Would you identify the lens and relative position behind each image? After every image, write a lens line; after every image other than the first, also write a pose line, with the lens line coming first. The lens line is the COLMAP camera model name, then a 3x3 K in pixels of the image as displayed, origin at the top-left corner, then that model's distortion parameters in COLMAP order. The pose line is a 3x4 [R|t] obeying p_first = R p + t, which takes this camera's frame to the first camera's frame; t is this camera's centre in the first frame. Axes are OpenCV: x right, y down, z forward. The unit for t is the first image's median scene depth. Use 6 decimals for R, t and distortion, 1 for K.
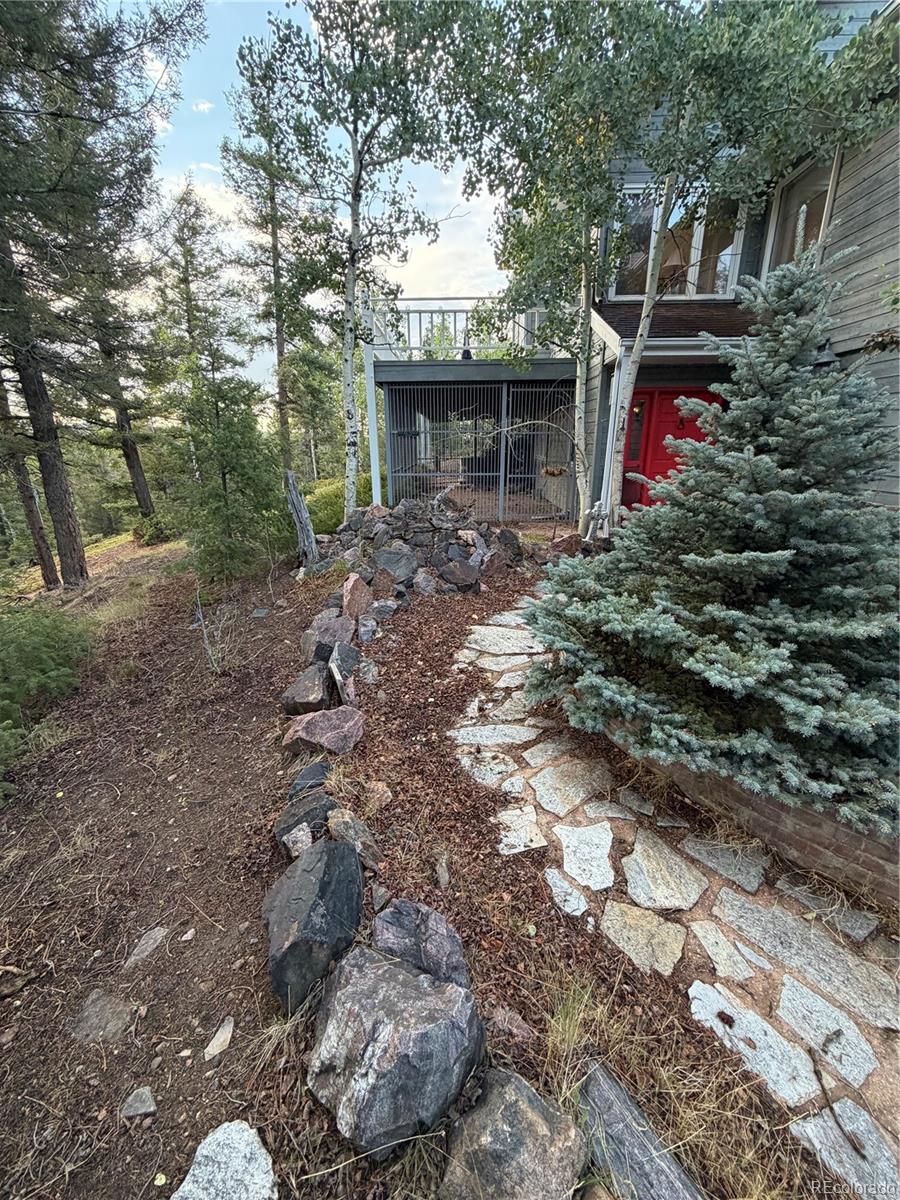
lens RADIAL K [[480.9, 0, 450.5], [0, 480.9, 599.2], [0, 0, 1]] dist [0.001106, 0.000461]
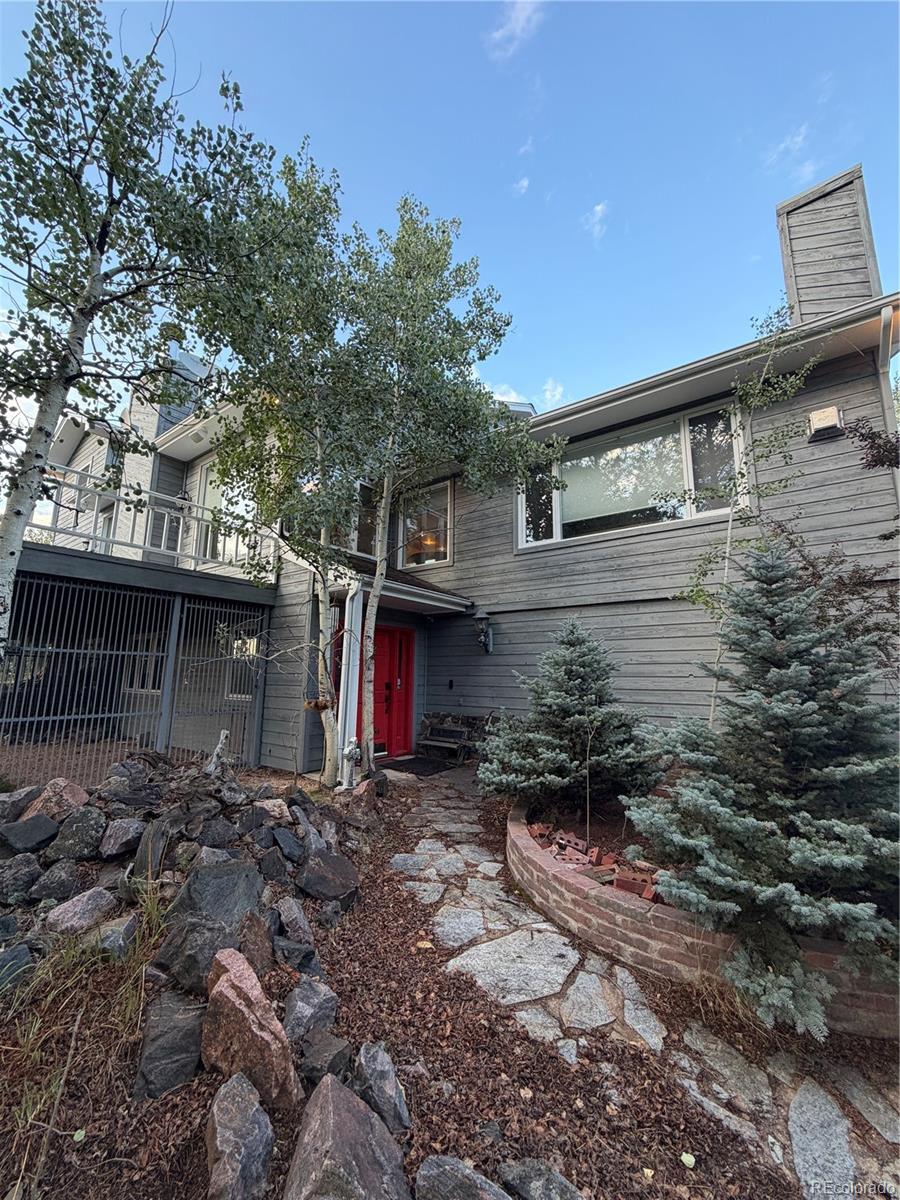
lens RADIAL K [[480.9, 0, 450.9], [0, 480.9, 601.8], [0, 0, 1]] dist [0.001106, 0.000461]
pose [[0.579046, 0.141843, 0.802861, -0.550305], [0.240268, 0.911328, -0.334295, -0.168762], [-0.779087, 0.386474, 0.493621, 0.611362]]
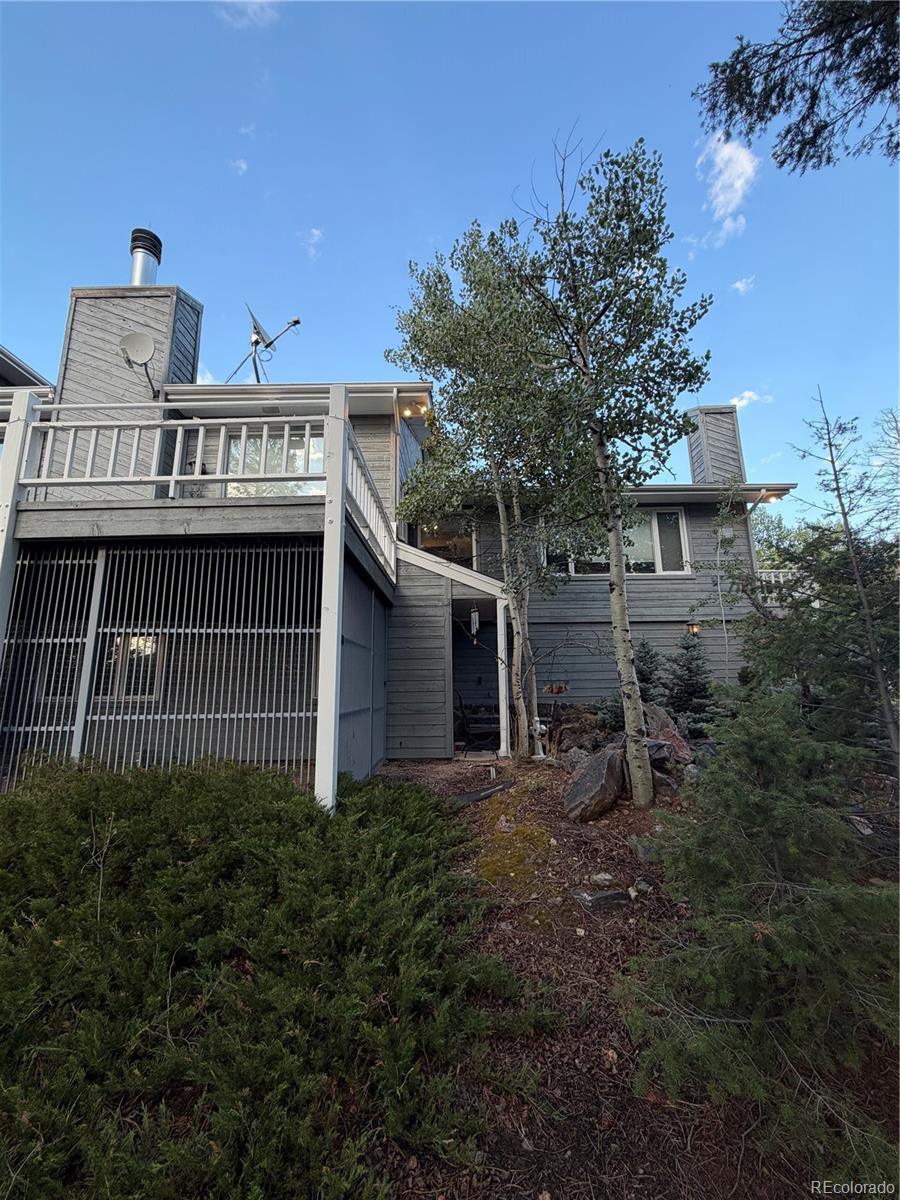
lens RADIAL K [[480.9, 0, 446.1], [0, 480.9, 594.6], [0, 0, 1]] dist [0.001106, 0.000461]
pose [[-0.016679, 0.199195, 0.979818, -1.337999], [0.324541, 0.927974, -0.183131, -0.543316], [-0.945725, 0.314936, -0.080124, 1.963251]]
